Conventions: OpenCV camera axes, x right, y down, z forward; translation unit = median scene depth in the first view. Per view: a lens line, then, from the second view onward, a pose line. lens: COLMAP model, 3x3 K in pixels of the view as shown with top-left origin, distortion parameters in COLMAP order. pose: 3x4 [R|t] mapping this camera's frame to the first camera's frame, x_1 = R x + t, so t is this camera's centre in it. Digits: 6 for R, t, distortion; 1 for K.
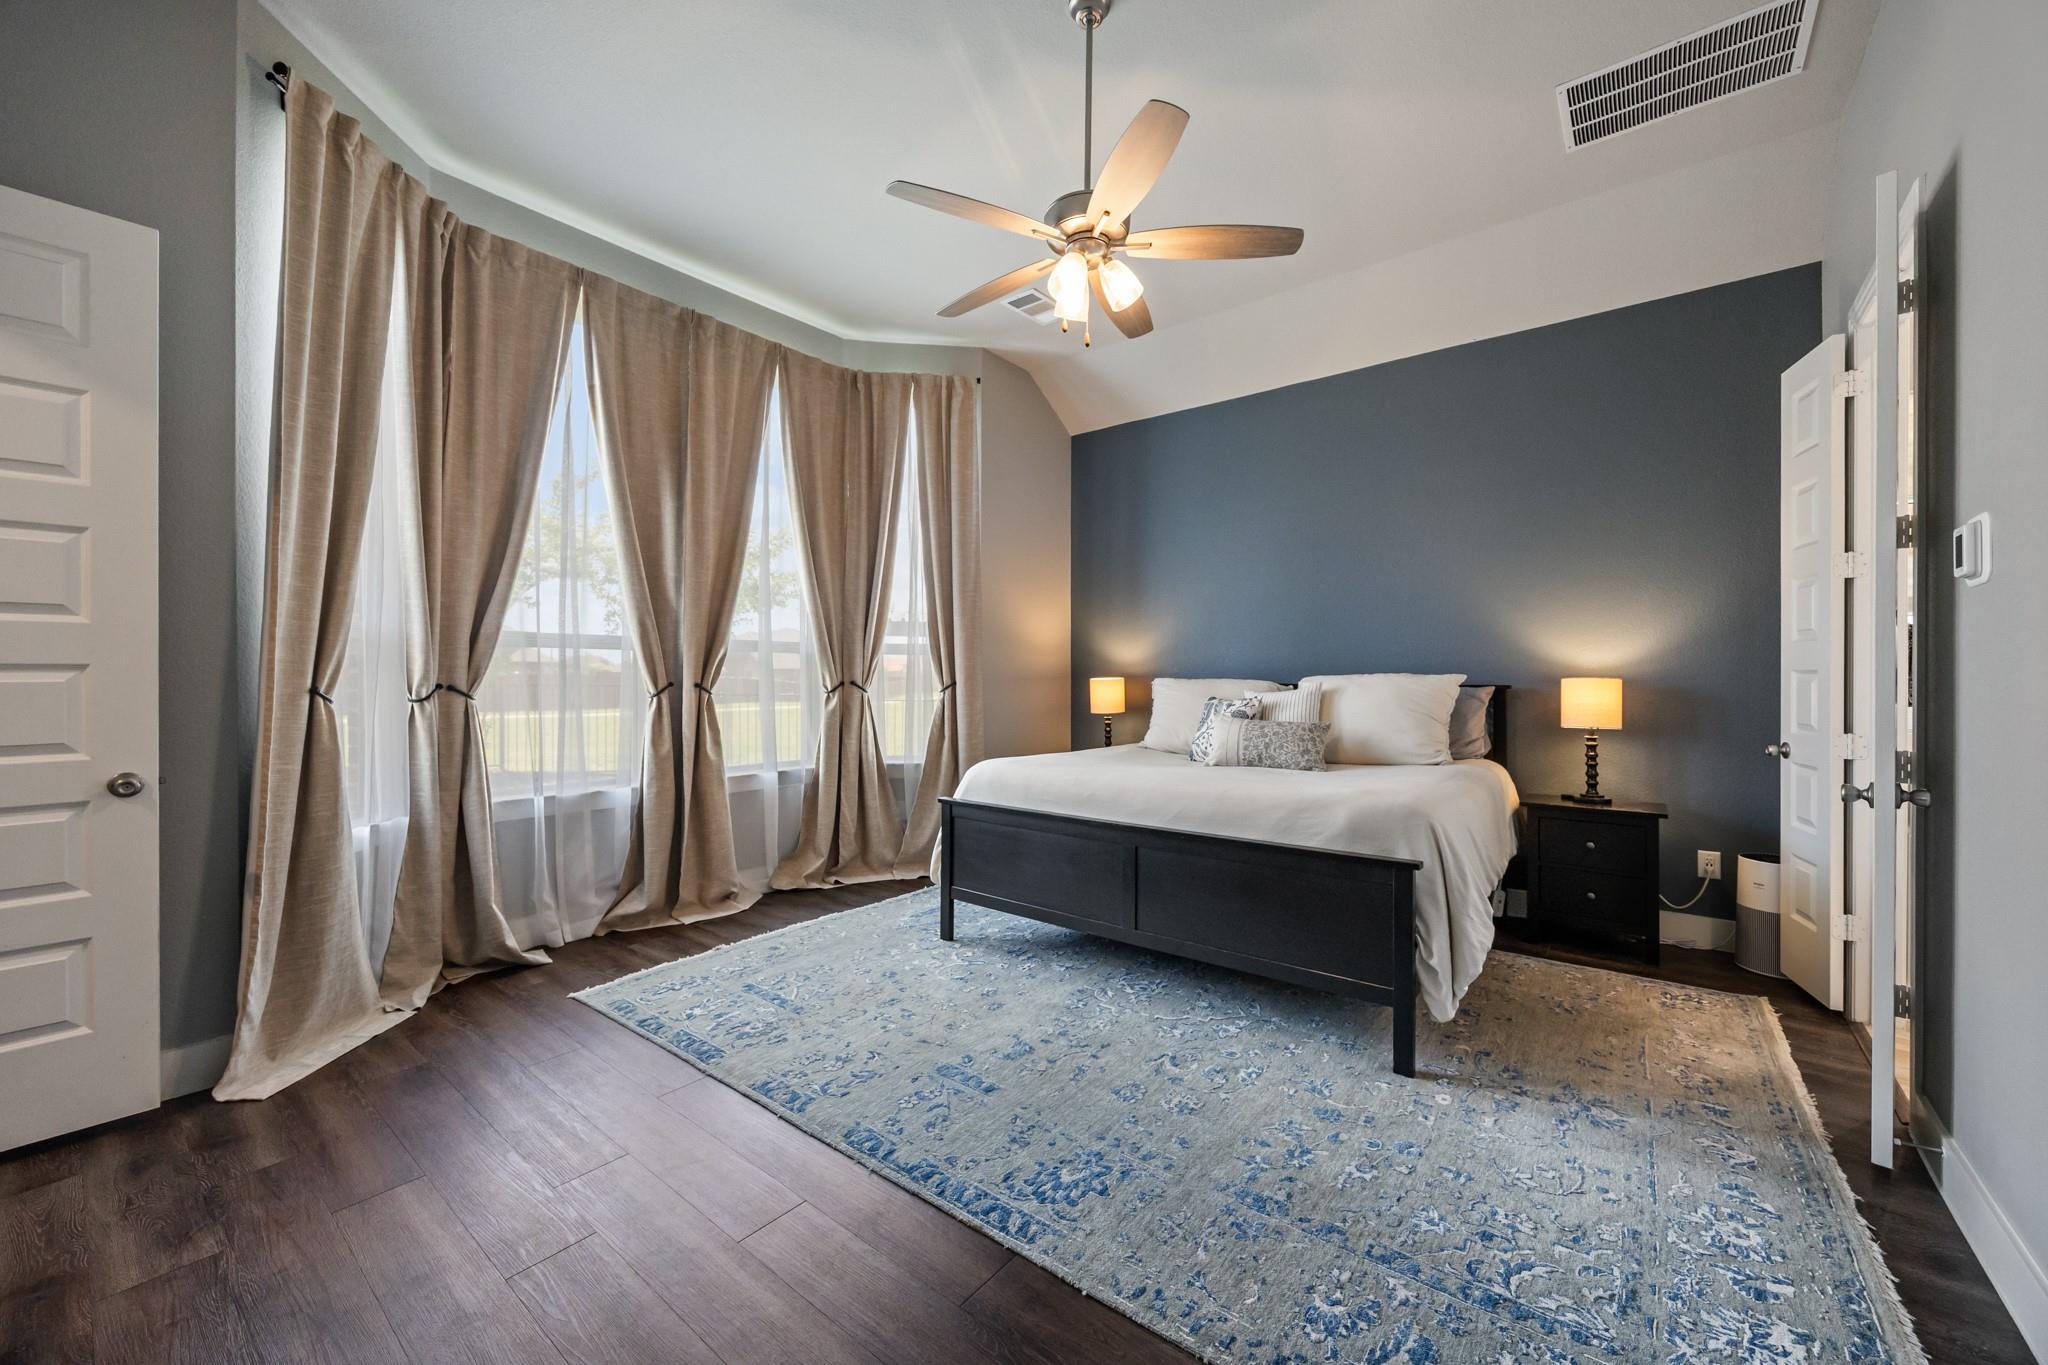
lens RADIAL K [[790.0, 0, 1025.8], [0, 790.0, 677.6], [0, 0, 1]] dist [-0.000403, 0.000161]
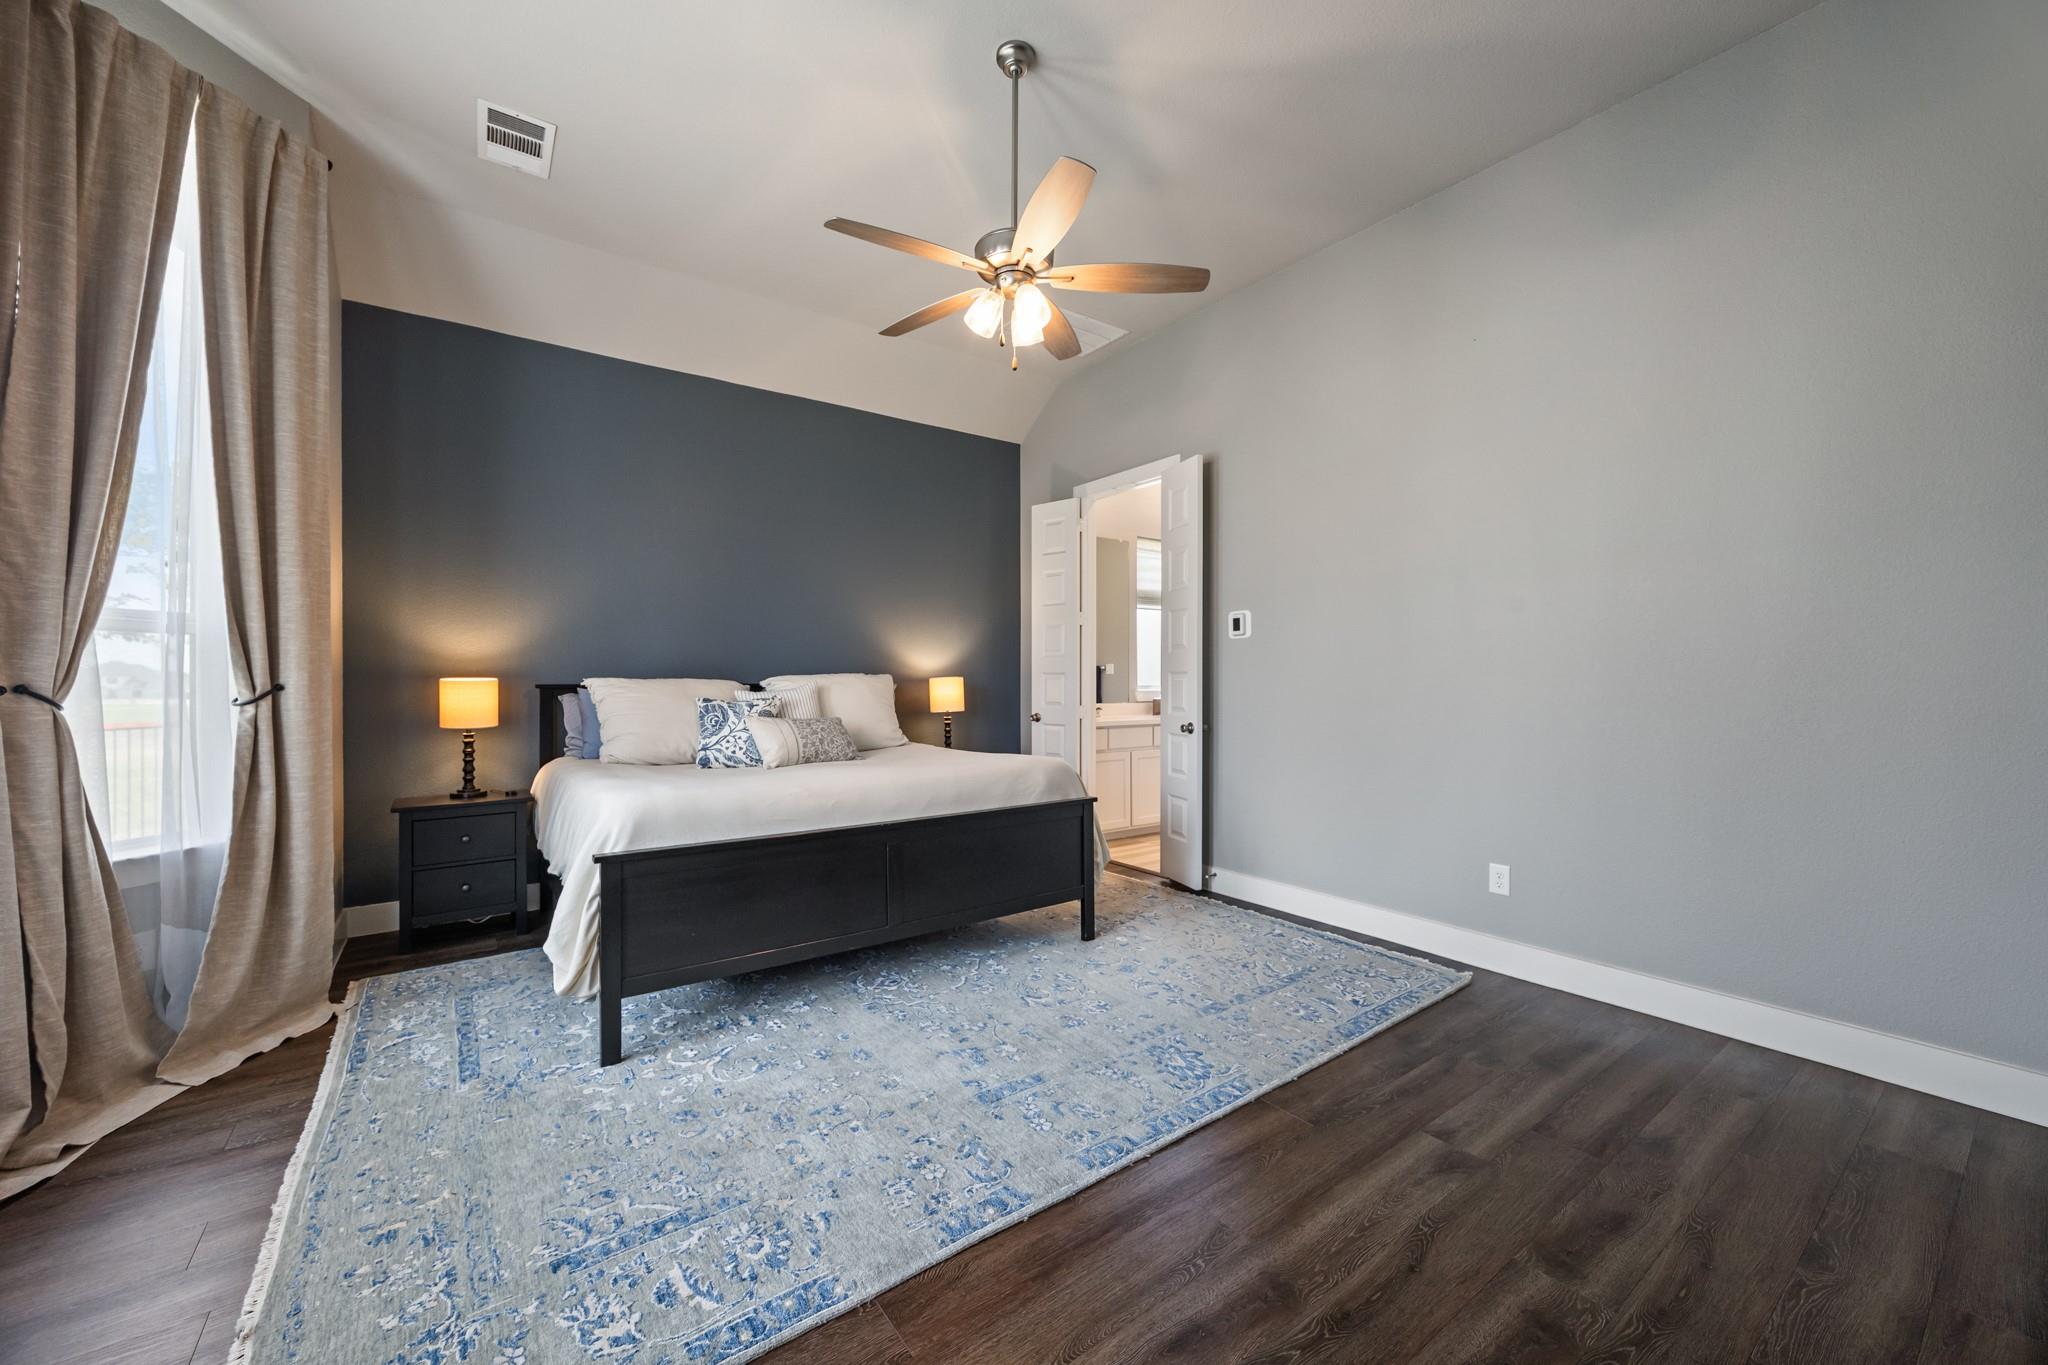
lens RADIAL K [[790.0, 0, 1027.7], [0, 790.0, 678.6], [0, 0, 1]] dist [-0.000403, 0.000161]
pose [[0.253109, -0.003383, 0.967432, -0.717653], [0.000395, 0.999994, 0.003394, -0.001170], [-0.967438, -0.000477, 0.253109, 0.520291]]
